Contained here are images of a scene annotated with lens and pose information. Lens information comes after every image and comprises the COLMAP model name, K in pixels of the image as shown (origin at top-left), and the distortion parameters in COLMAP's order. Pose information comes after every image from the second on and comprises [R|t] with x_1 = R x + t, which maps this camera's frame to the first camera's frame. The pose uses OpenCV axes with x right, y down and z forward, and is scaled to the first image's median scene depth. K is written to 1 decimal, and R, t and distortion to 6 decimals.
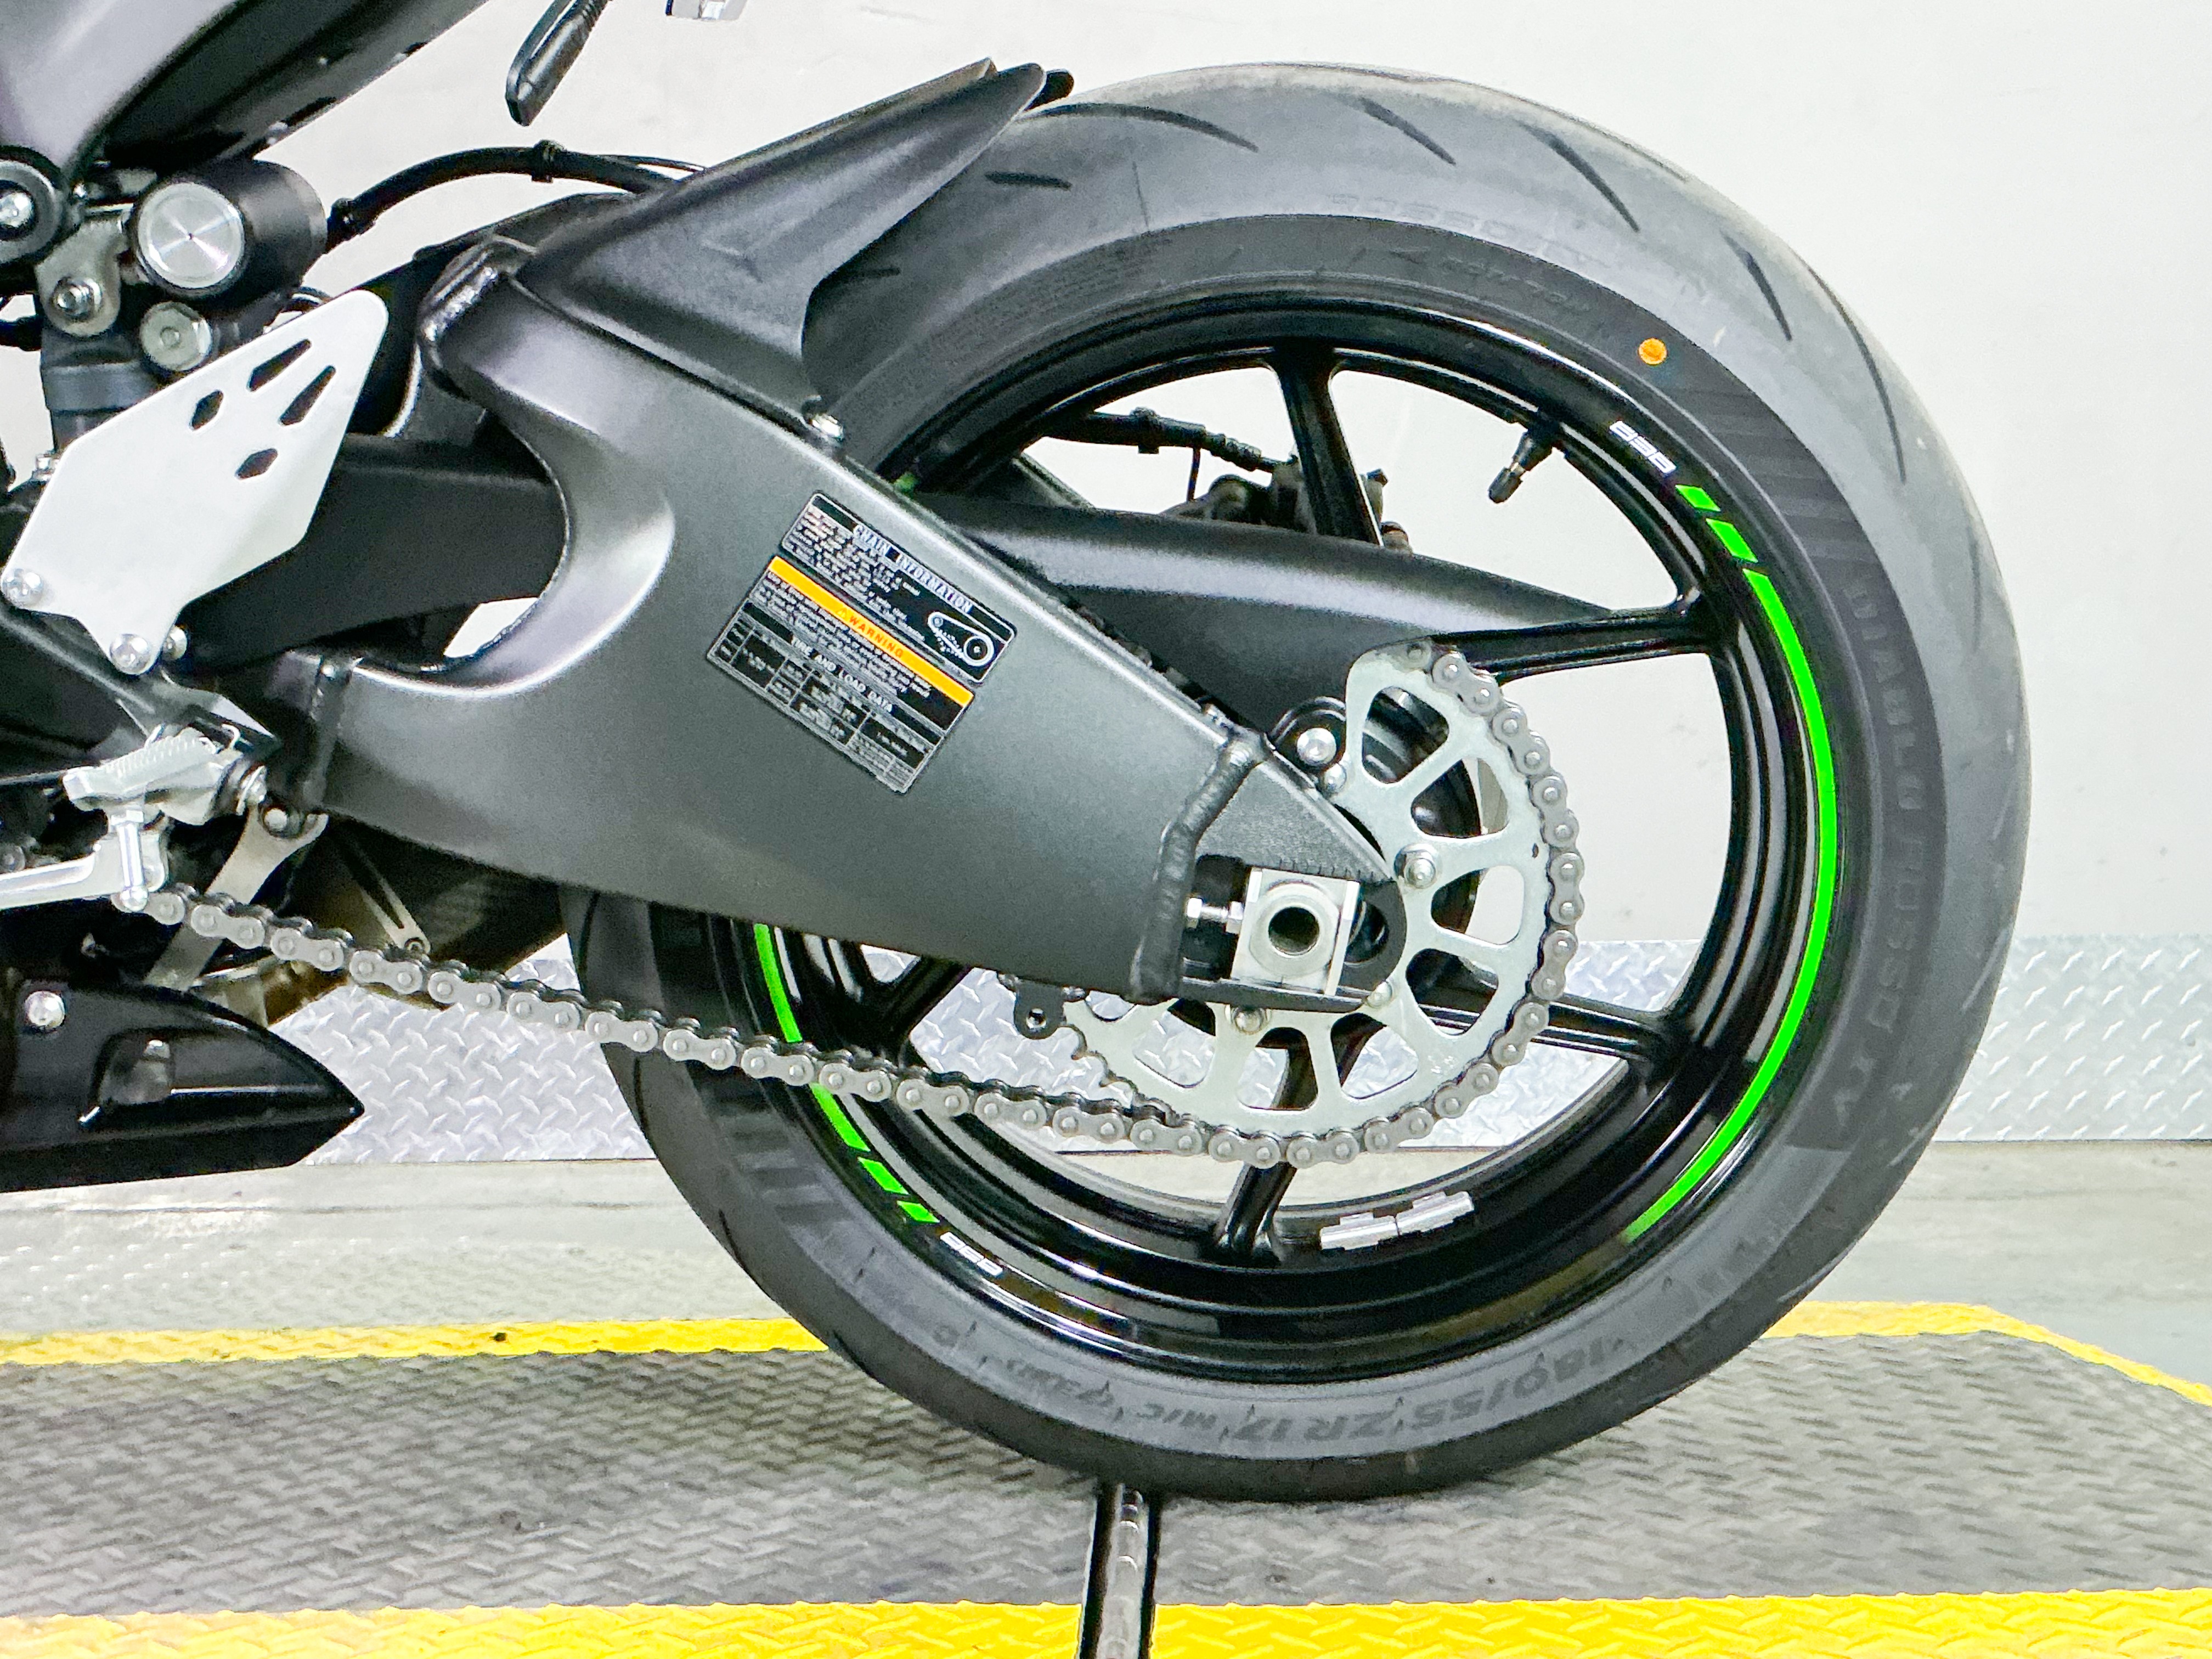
lens RADIAL K [[2998.7, 0, 1087.6], [0, 2998.7, 814.2], [0, 0, 1]] dist [0.114679, 0.000000]
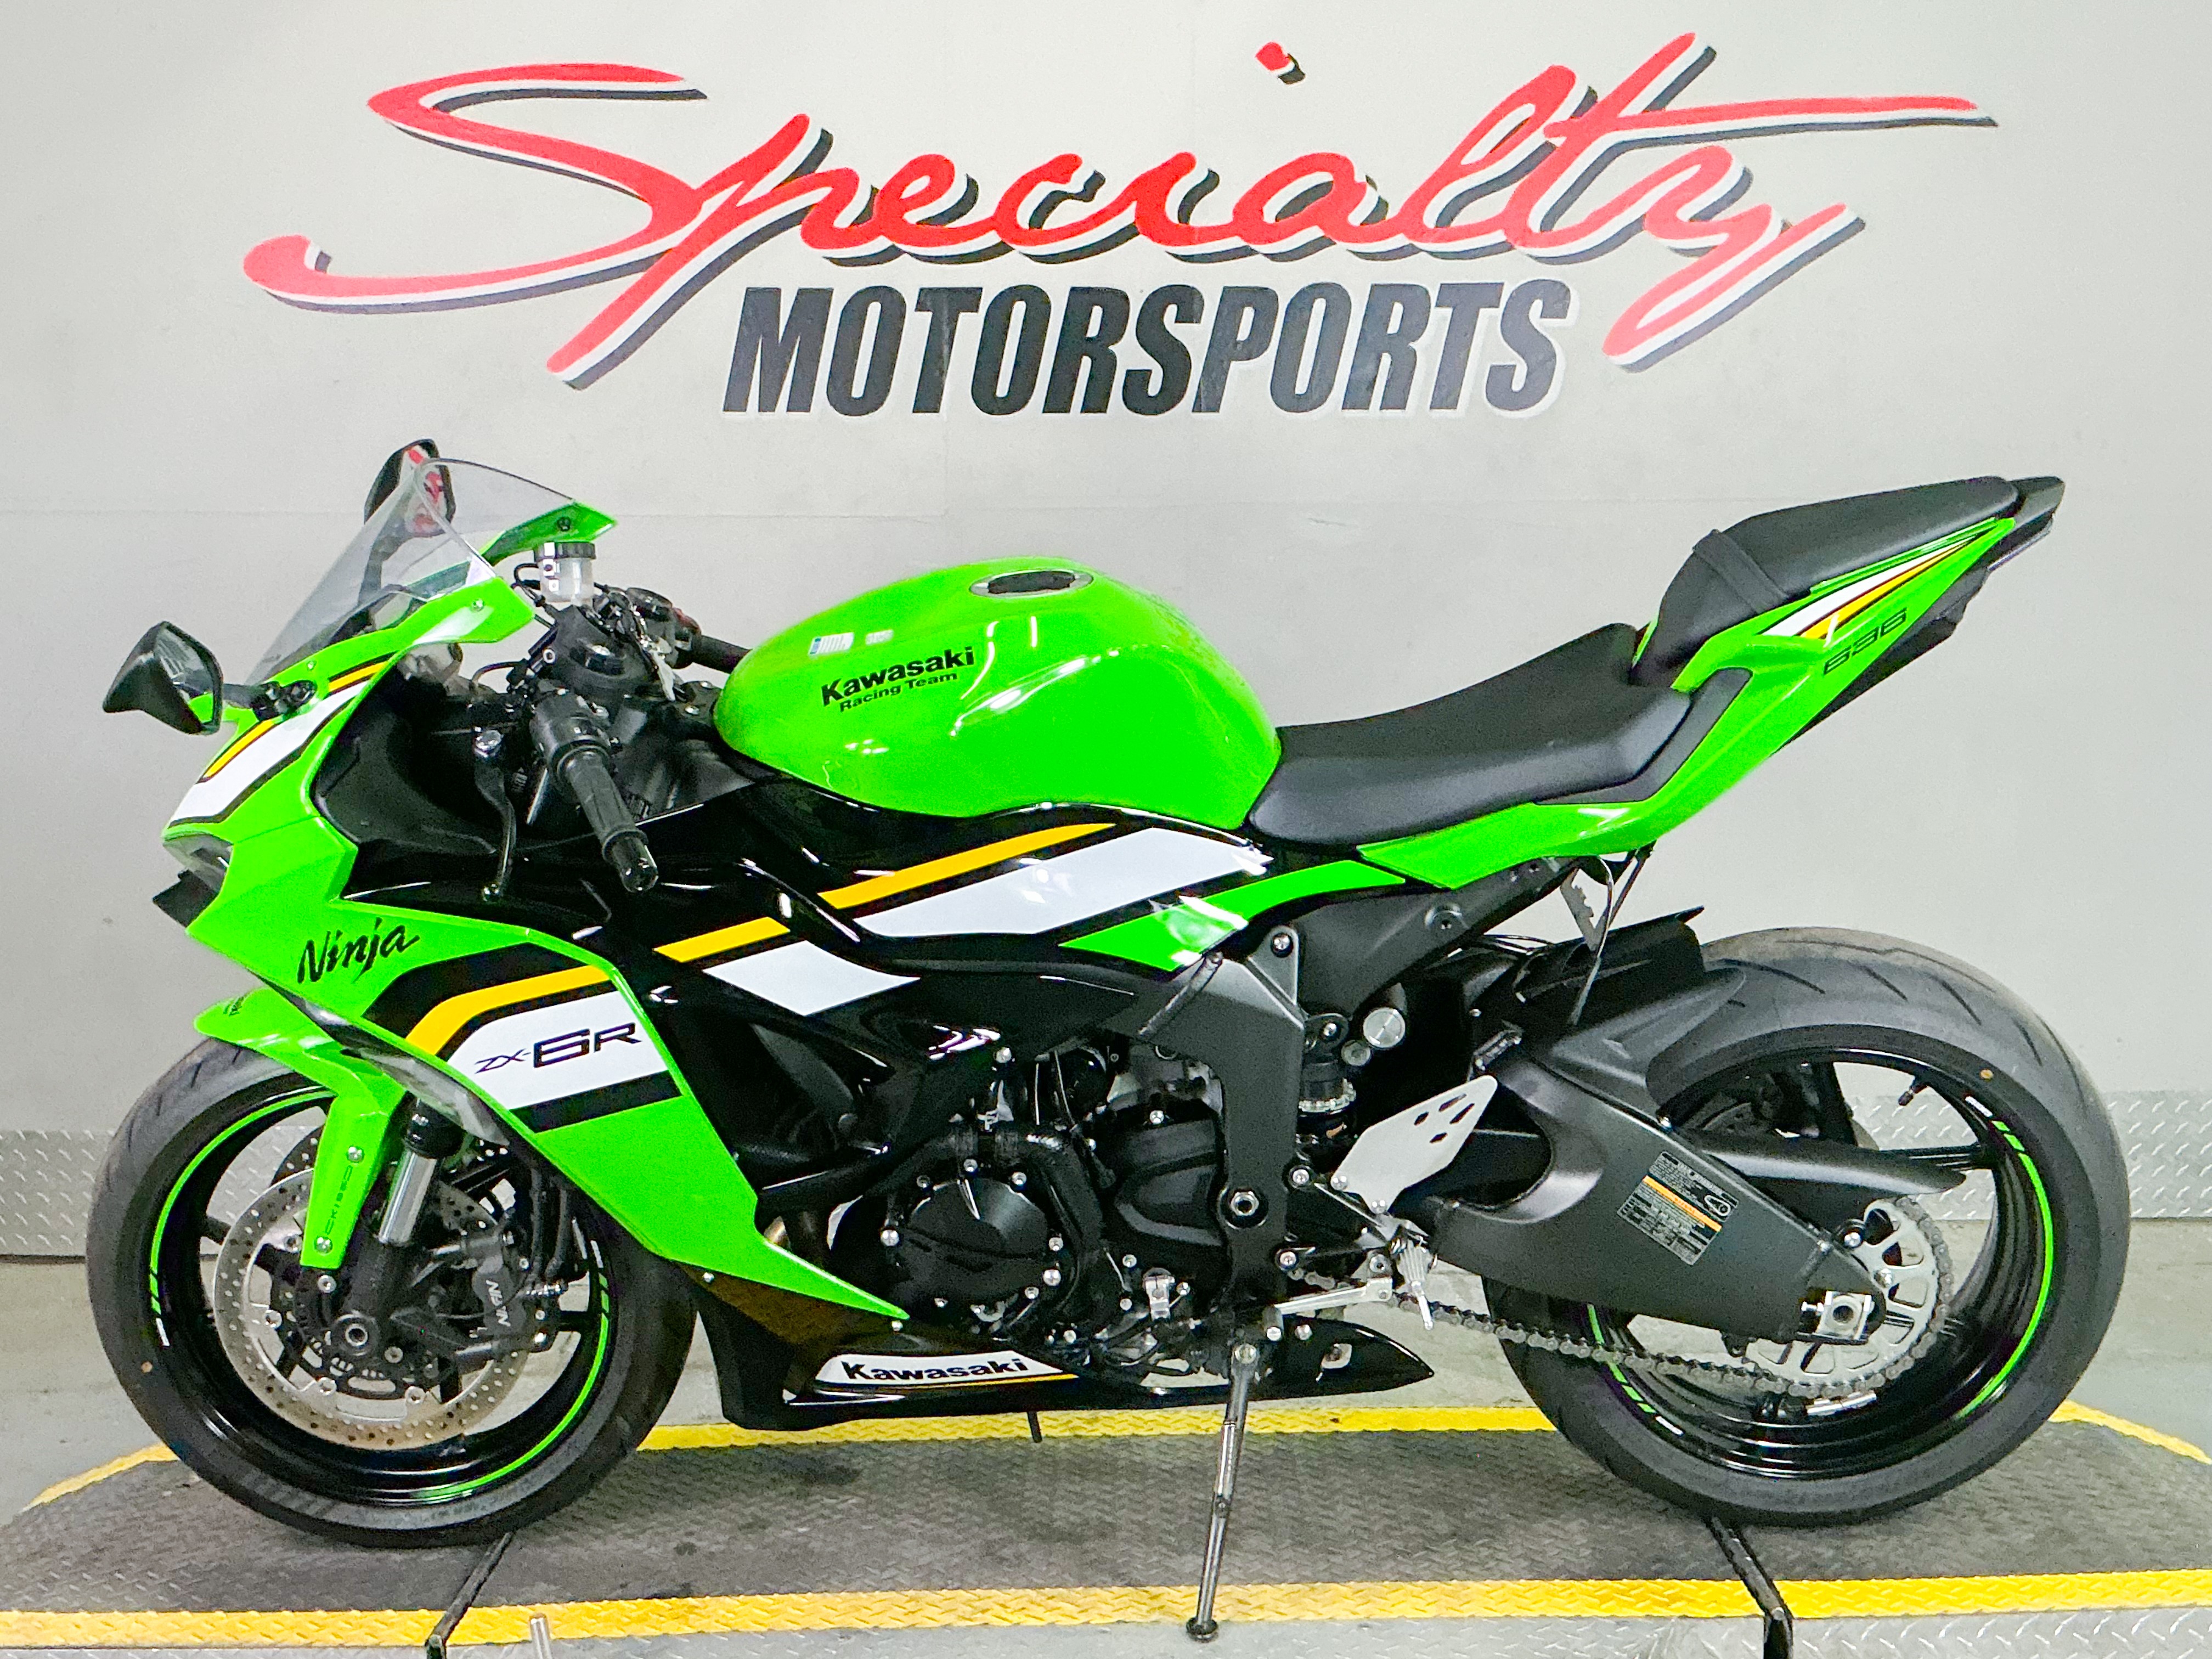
lens RADIAL K [[2599.8, 0, 1092.5], [0, 2599.8, 859.8], [0, 0, 1]] dist [0.078461, 0.000000]
pose [[0.999897, -0.006692, 0.012725, -0.533731], [0.006037, 0.998686, 0.050893, -0.417059], [-0.013049, -0.050811, 0.998623, -1.045442]]
